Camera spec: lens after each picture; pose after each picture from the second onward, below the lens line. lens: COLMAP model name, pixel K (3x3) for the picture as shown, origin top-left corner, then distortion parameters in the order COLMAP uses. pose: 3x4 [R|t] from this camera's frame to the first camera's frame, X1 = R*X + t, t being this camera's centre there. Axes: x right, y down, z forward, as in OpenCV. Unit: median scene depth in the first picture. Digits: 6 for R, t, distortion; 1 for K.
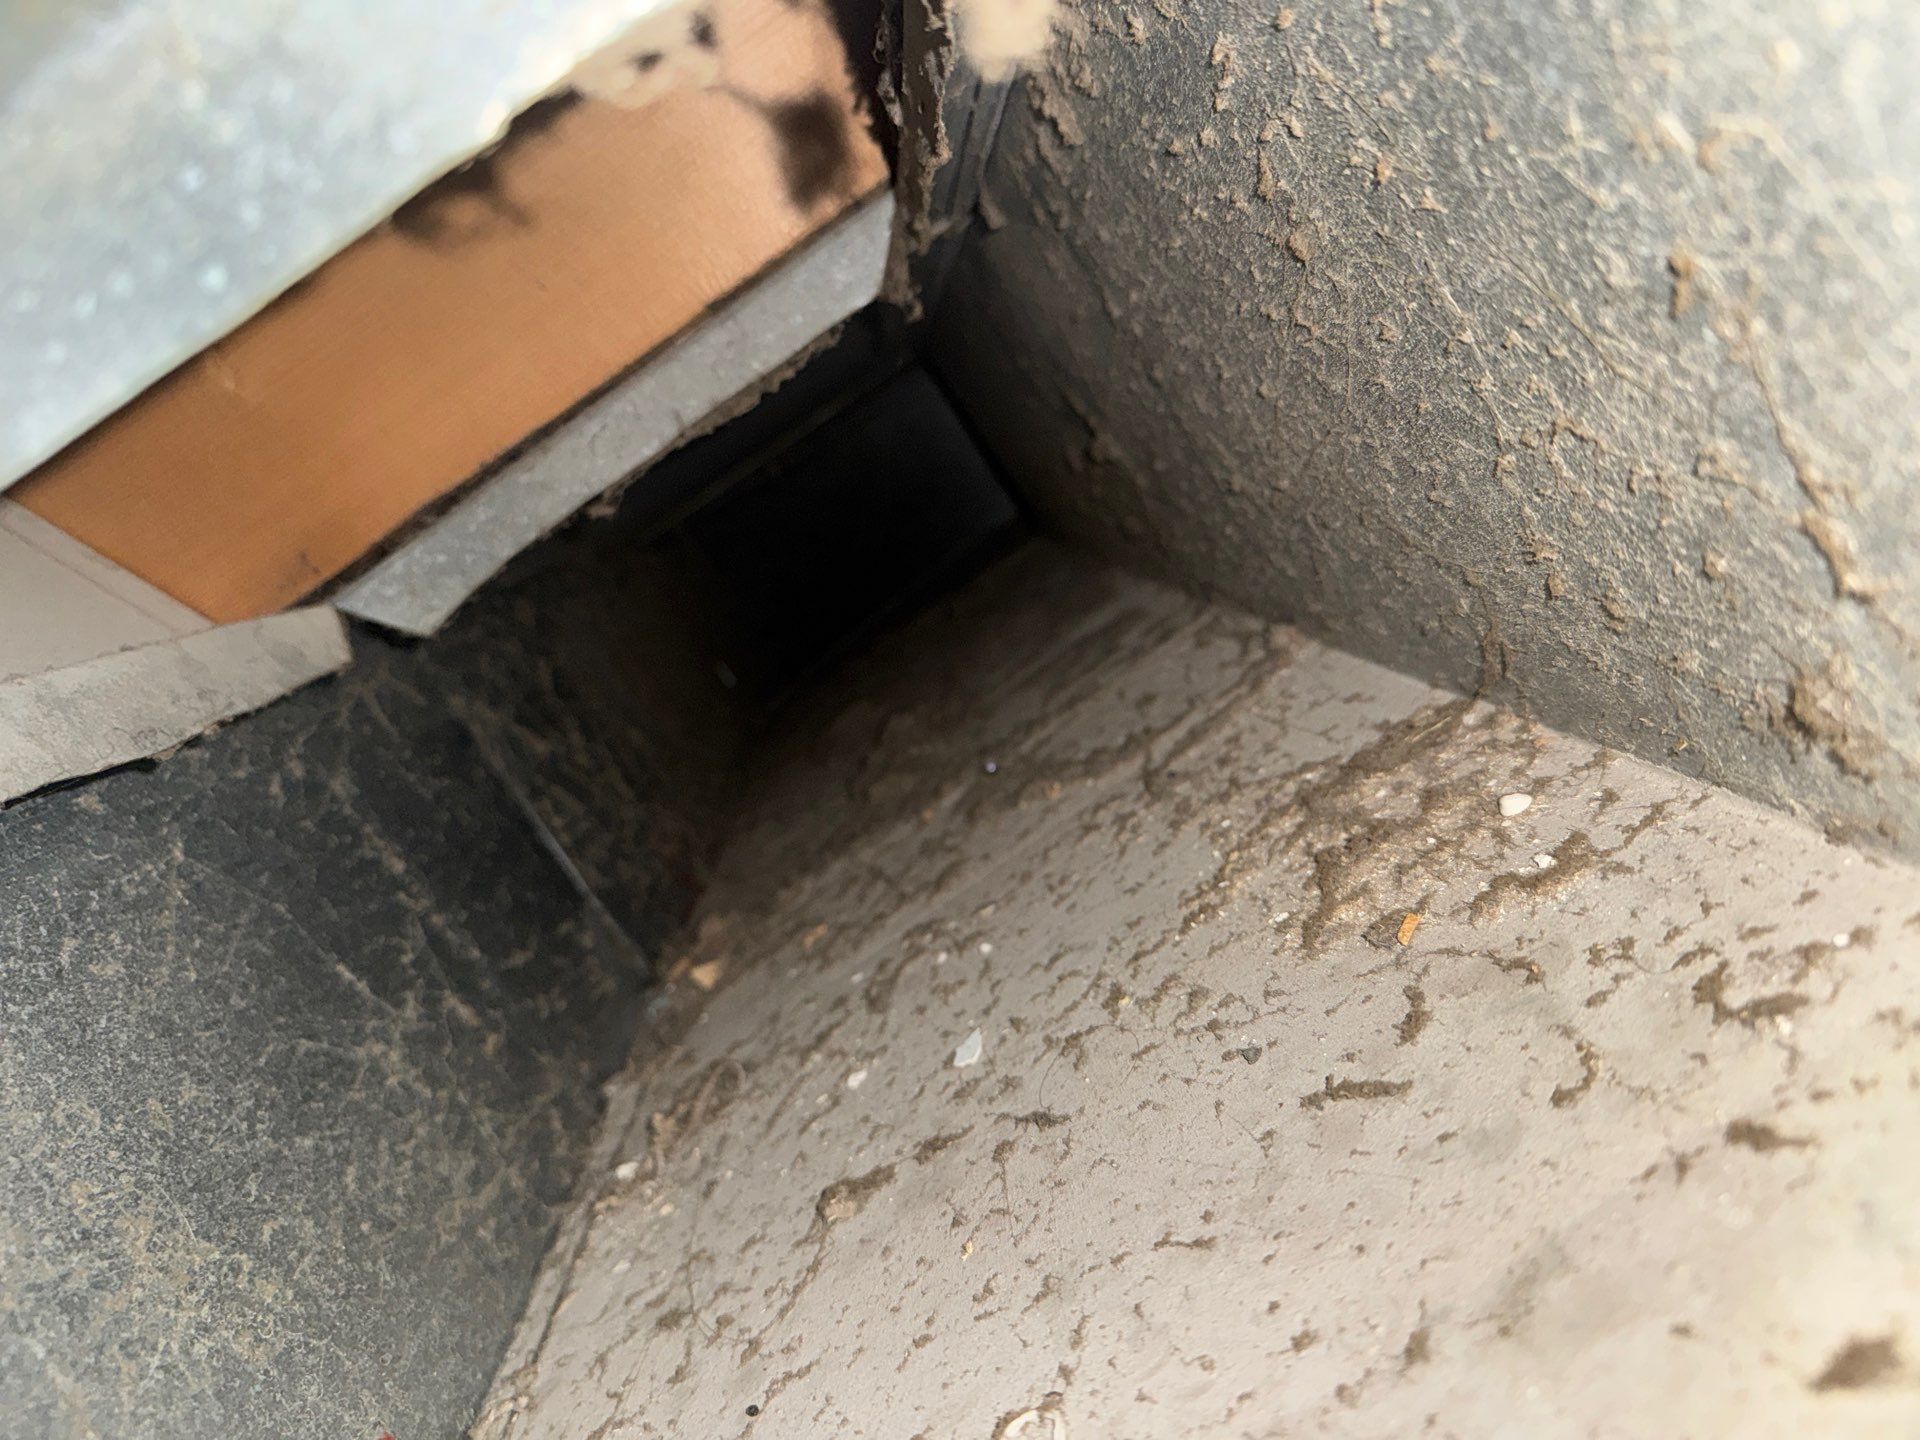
lens RADIAL K [[1442.8, 0, 960.0], [0, 1442.8, 720.0], [0, 0, 1]] dist [0.169919, -0.314500]
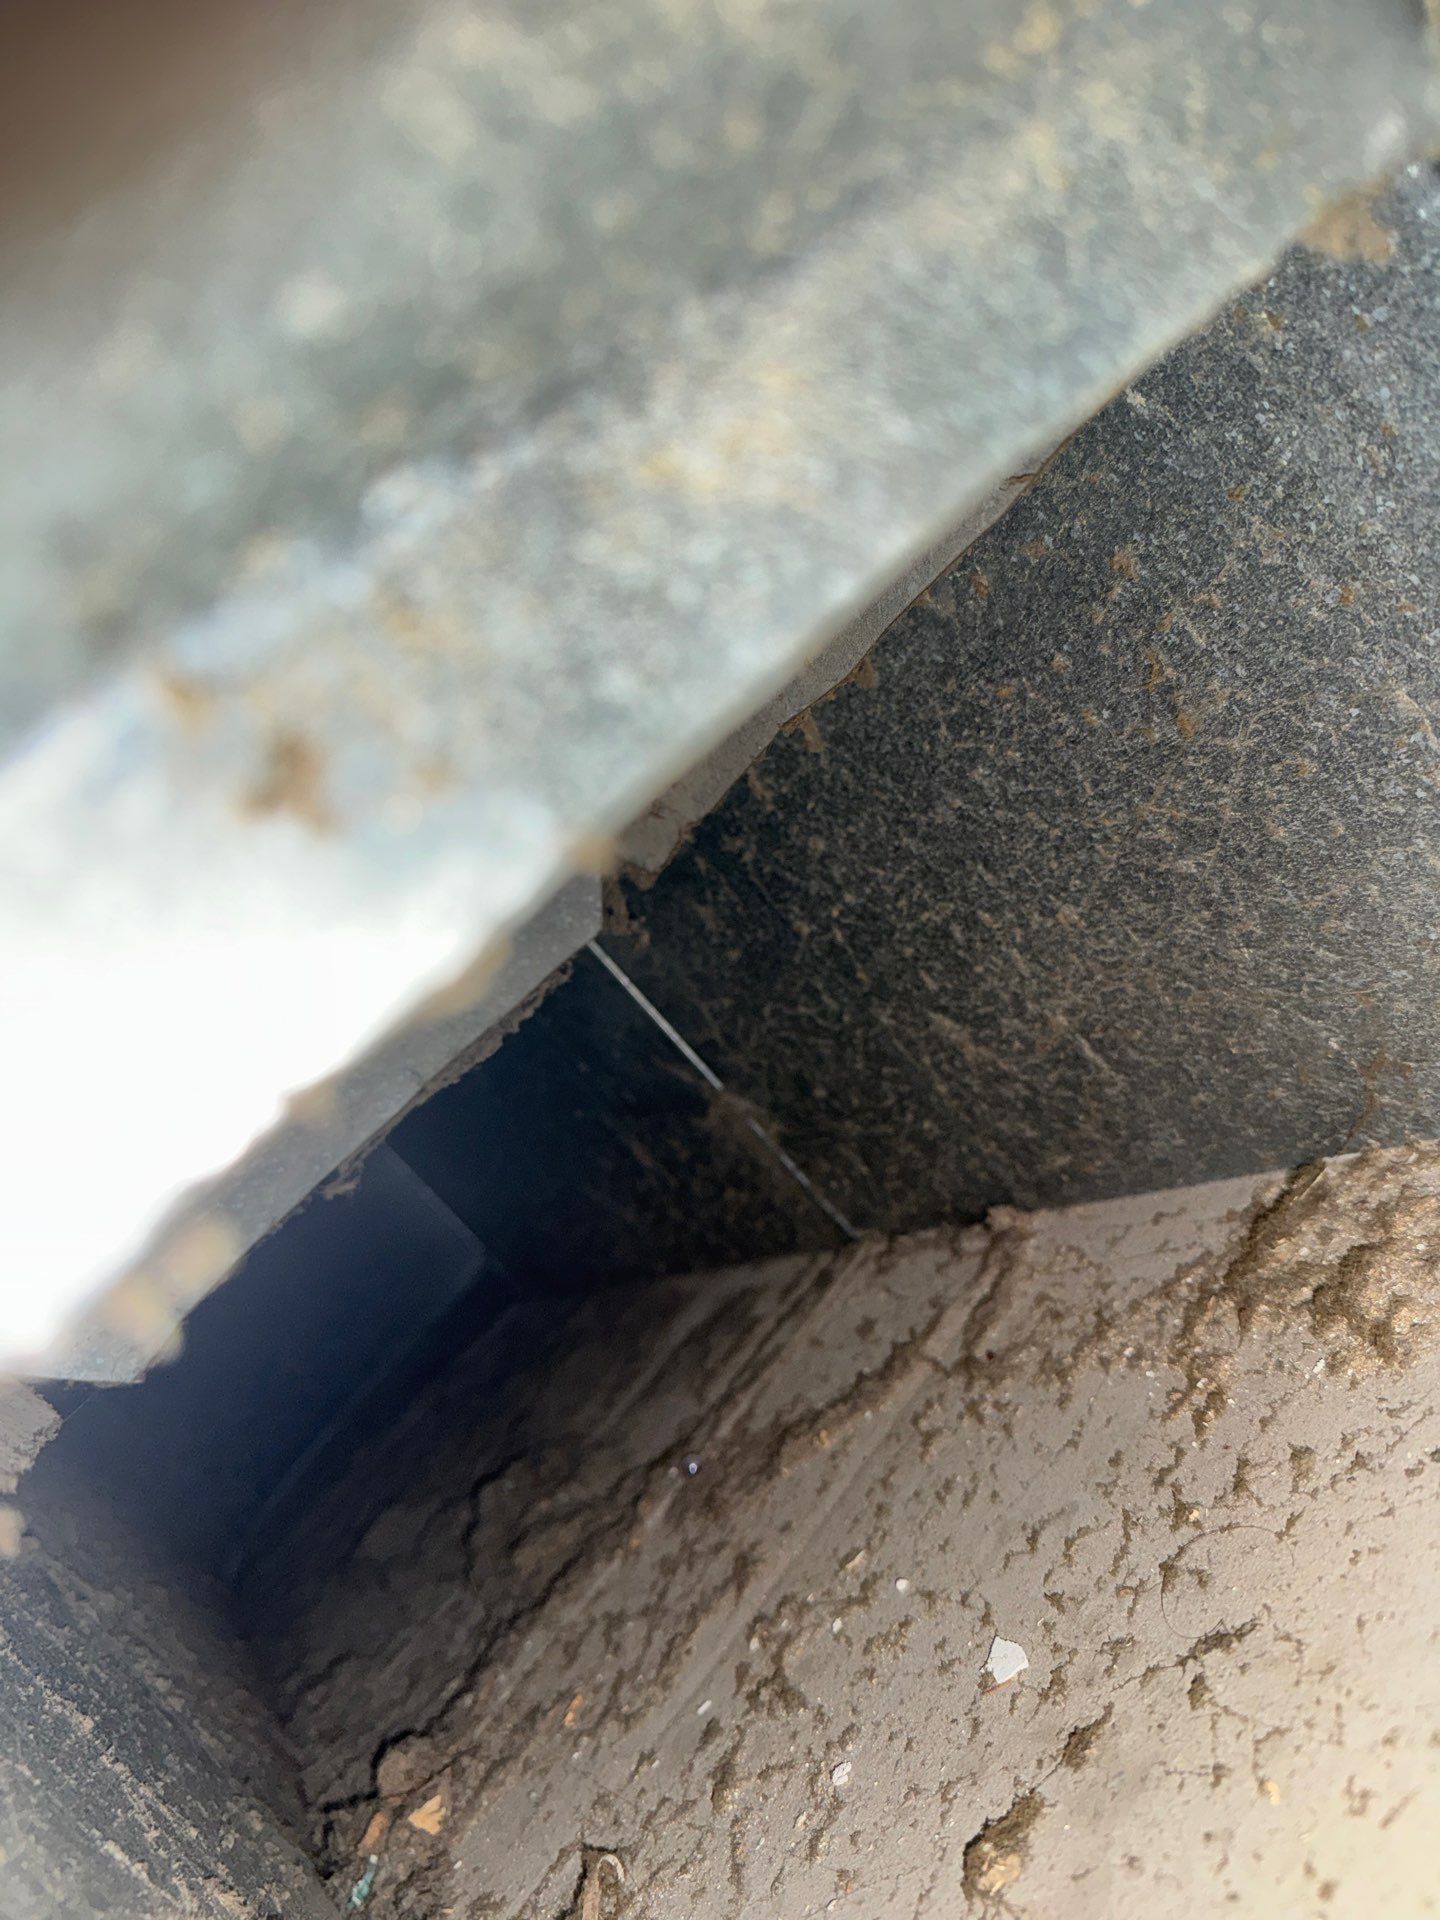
lens RADIAL K [[1461.6, 0, 720.0], [0, 1461.6, 960.0], [0, 0, 1]] dist [-0.002134, -0.002035]
pose [[0.917523, -0.101890, 0.384408, -0.366202], [0.250494, 0.898835, -0.359650, 0.107751], [-0.308875, 0.426279, 0.850225, 0.129562]]
